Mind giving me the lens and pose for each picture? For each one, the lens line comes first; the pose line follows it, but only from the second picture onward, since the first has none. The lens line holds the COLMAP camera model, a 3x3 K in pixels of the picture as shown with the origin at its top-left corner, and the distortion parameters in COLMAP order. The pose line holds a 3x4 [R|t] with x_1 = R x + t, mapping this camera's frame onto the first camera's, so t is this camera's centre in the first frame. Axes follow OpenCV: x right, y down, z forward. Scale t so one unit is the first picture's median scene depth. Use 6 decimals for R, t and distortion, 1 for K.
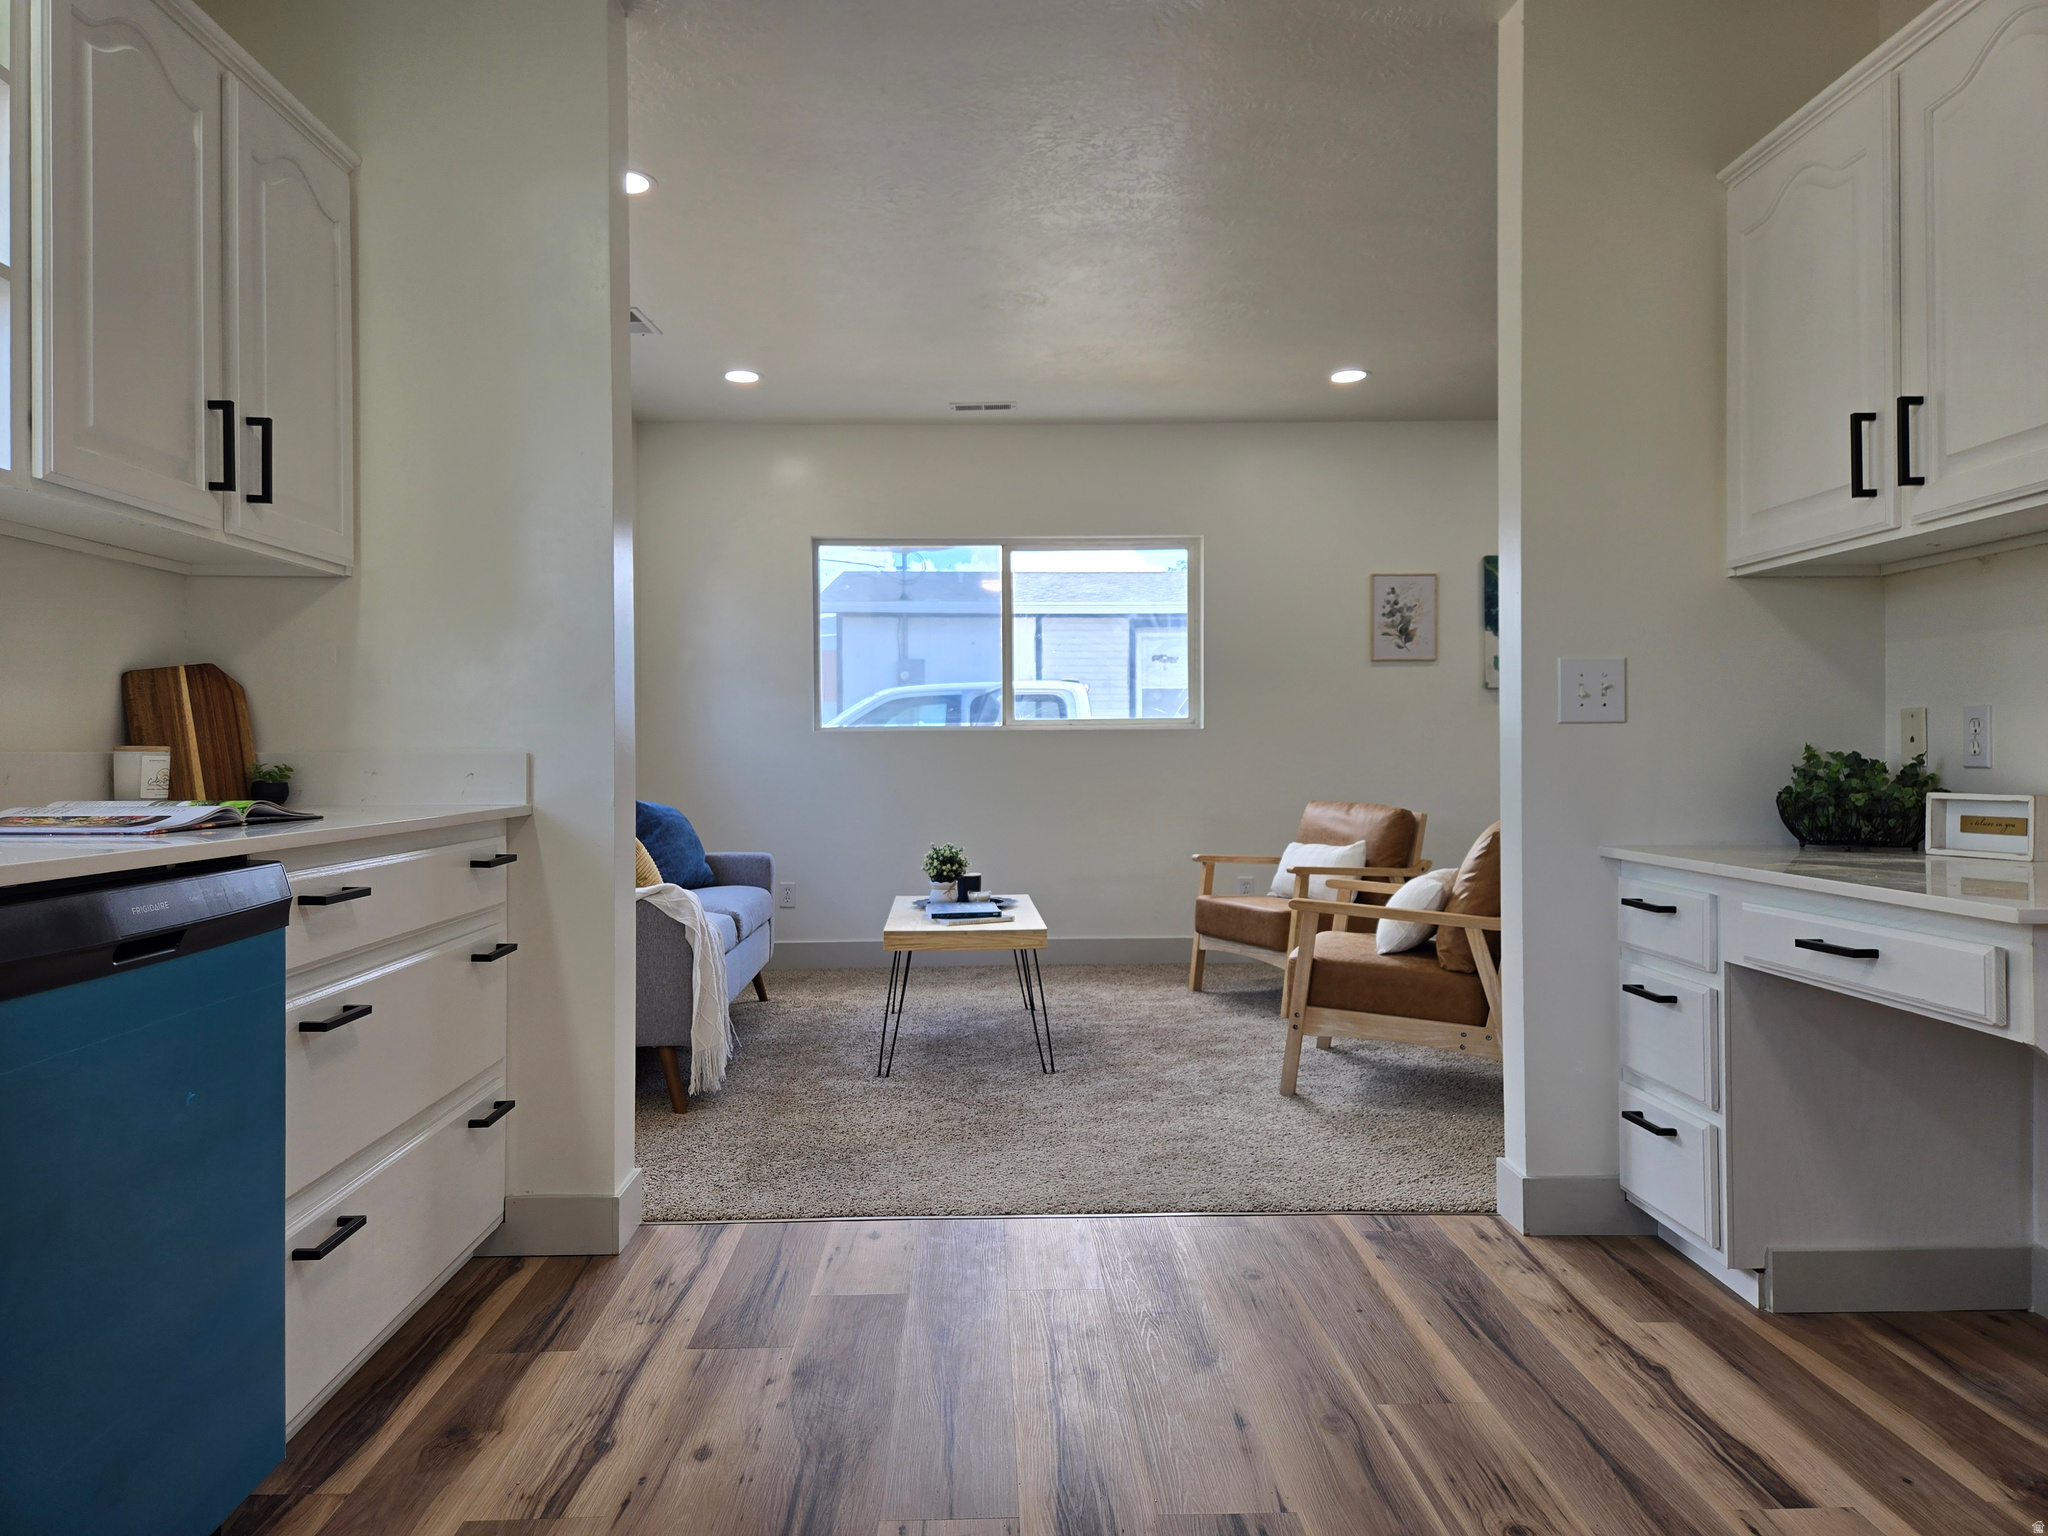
lens RADIAL K [[1370.1, 0, 1009.3], [0, 1370.1, 757.0], [0, 0, 1]] dist [0.072034, -0.052279]
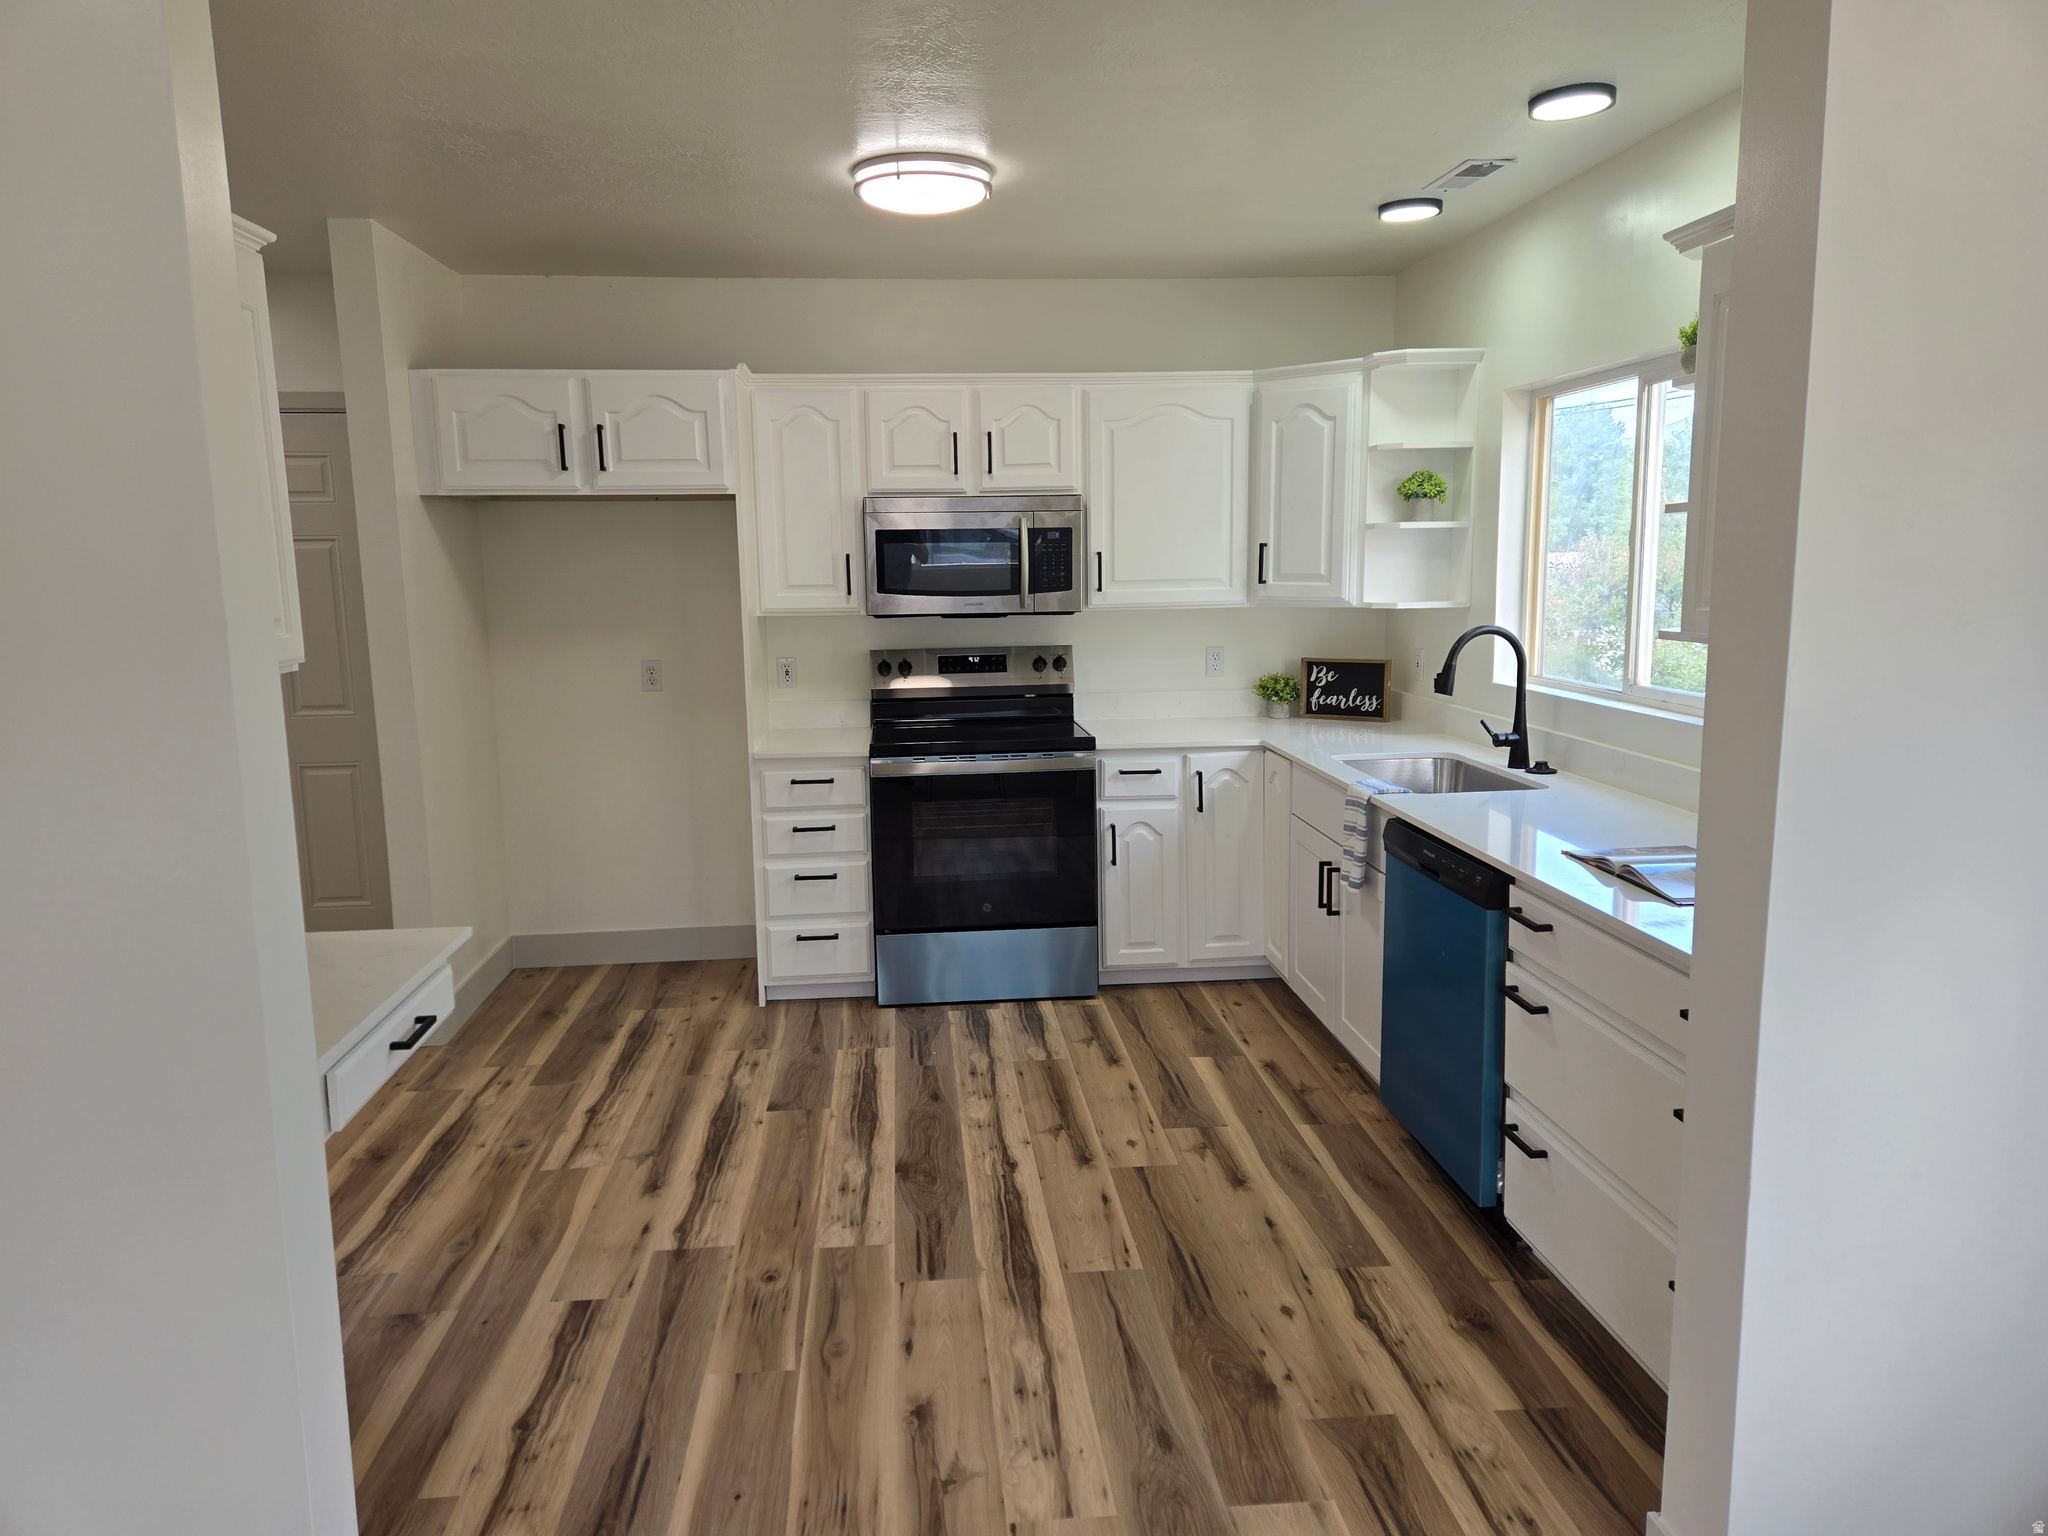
lens RADIAL K [[1370.1, 0, 1010.7], [0, 1370.1, 758.3], [0, 0, 1]] dist [0.072034, -0.052279]
pose [[-0.997777, 0.029645, -0.059677, 0.094281], [0.020139, 0.987864, 0.154013, -0.205398], [0.063519, 0.152469, -0.986265, 1.613696]]
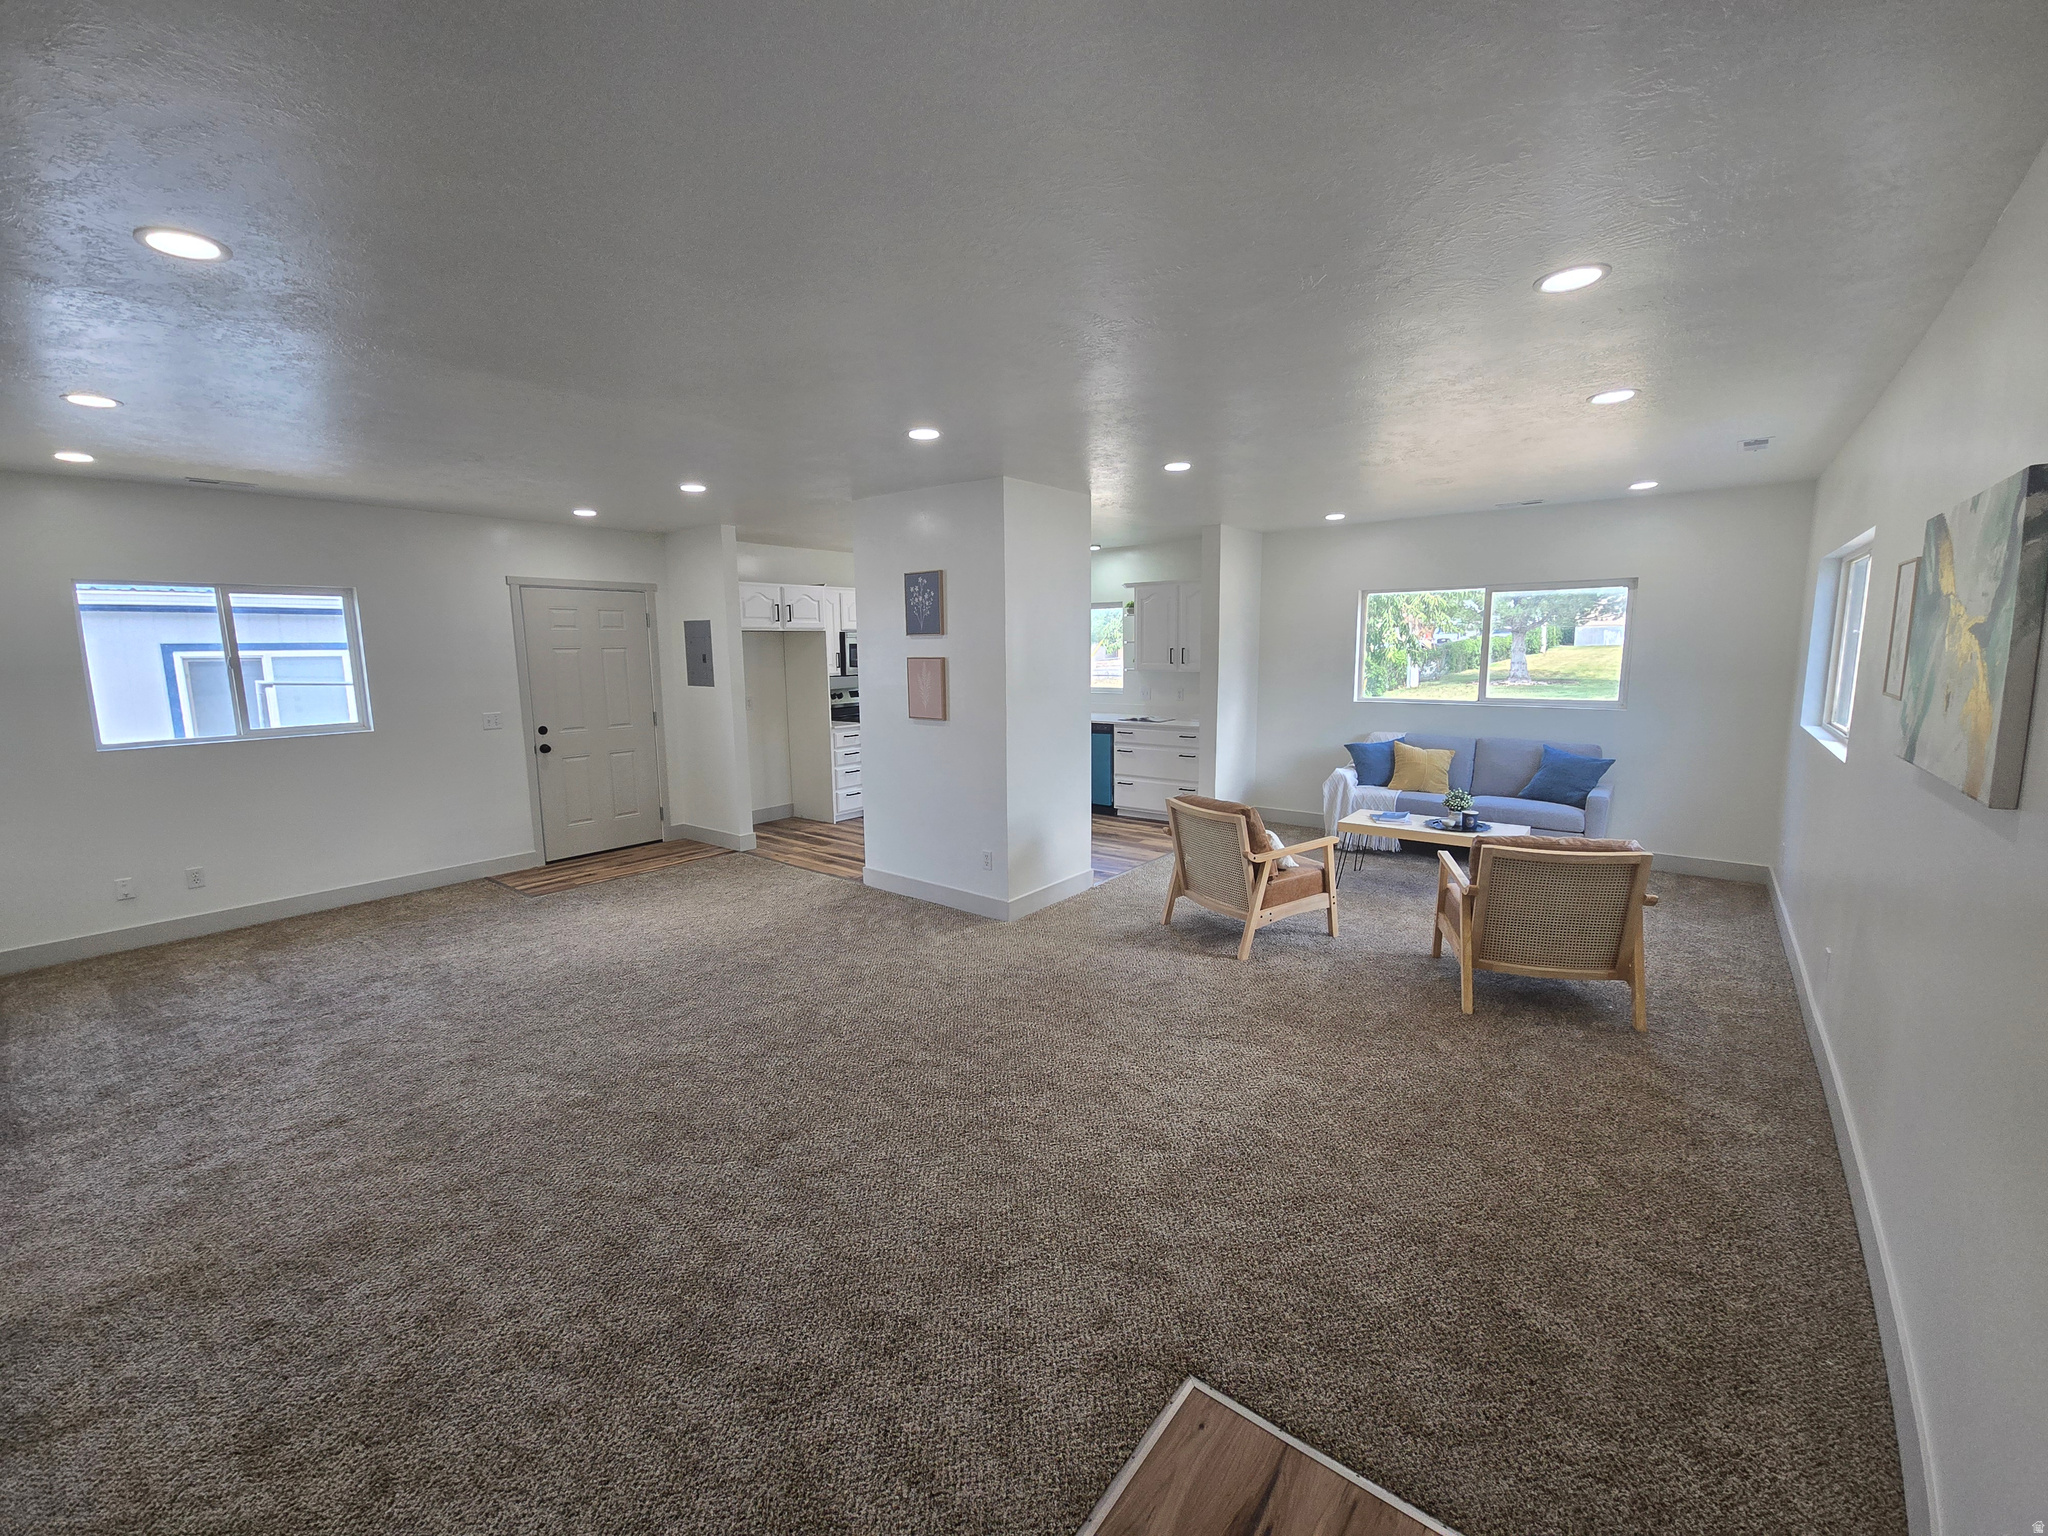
lens RADIAL K [[847.3, 0, 1014.7], [0, 847.3, 755.9], [0, 0, 1]] dist [-0.003699, 0.003486]
pose [[-0.644898, 0.114454, -0.755650, 1.958401], [0.014783, 0.990406, 0.137394, -0.236592], [0.764125, 0.077434, -0.640403, 2.156030]]
